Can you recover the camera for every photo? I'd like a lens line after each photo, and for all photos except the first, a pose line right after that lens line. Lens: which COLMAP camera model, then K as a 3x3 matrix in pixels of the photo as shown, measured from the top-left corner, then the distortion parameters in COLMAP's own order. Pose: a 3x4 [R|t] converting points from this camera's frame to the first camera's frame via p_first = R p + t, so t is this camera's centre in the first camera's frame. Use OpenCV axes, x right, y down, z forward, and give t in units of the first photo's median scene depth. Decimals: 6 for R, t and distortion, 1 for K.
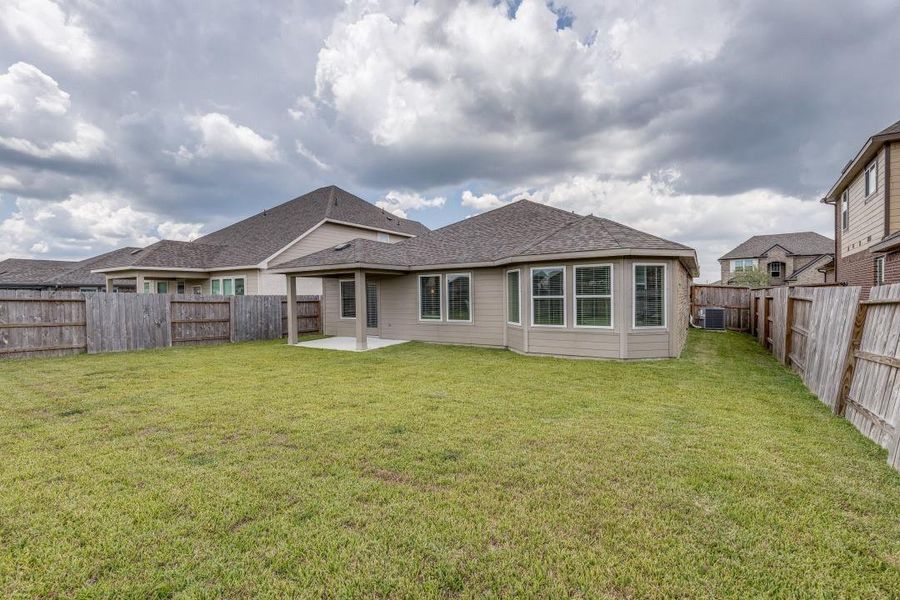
lens RADIAL K [[413.2, 0, 447.9], [0, 413.2, 304.7], [0, 0, 1]] dist [0.002256, -0.000055]
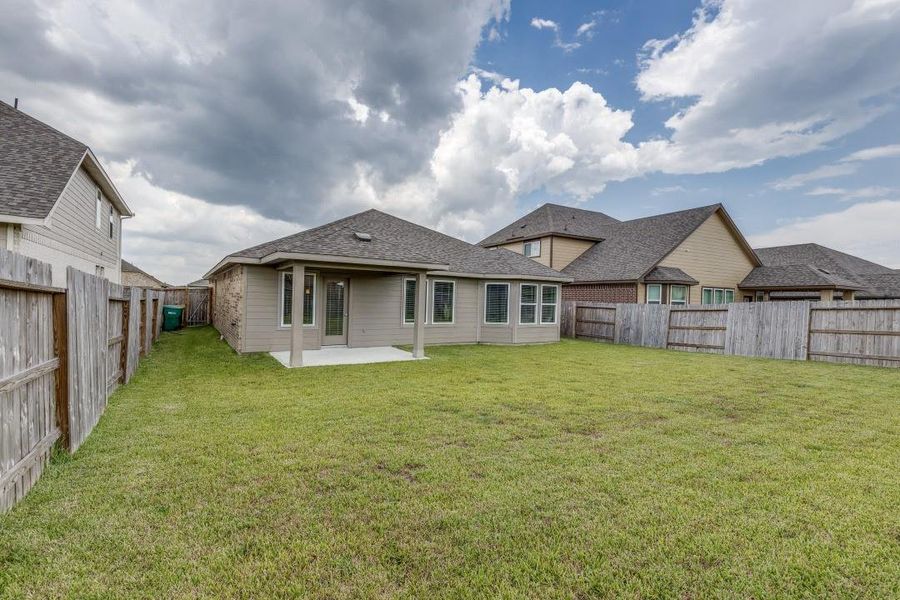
lens RADIAL K [[397.1, 0, 448.4], [0, 397.1, 301.3], [0, 0, 1]] dist [-0.000921, 0.000153]
pose [[0.410608, 0.018467, 0.911625, -0.829146], [-0.011524, 0.999820, -0.015063, -0.002999], [-0.911739, -0.004320, 0.410747, 0.482277]]
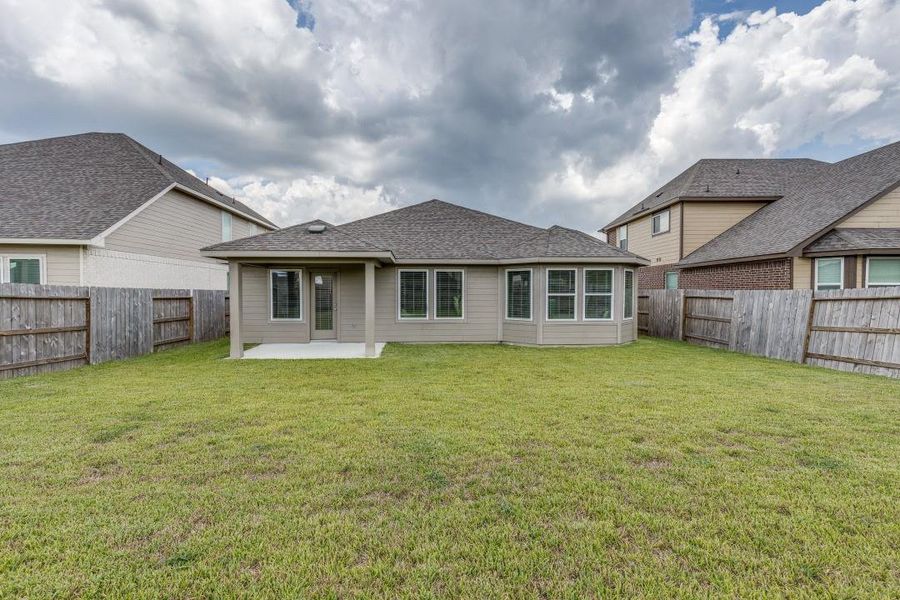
lens RADIAL K [[405.7, 0, 453.6], [0, 405.7, 298.6], [0, 0, 1]] dist [0.000283, 0.000674]
pose [[0.801478, 0.002497, 0.598020, -0.469674], [0.002849, 0.999964, -0.007993, 0.000505], [-0.598018, 0.008110, 0.801442, 0.202609]]
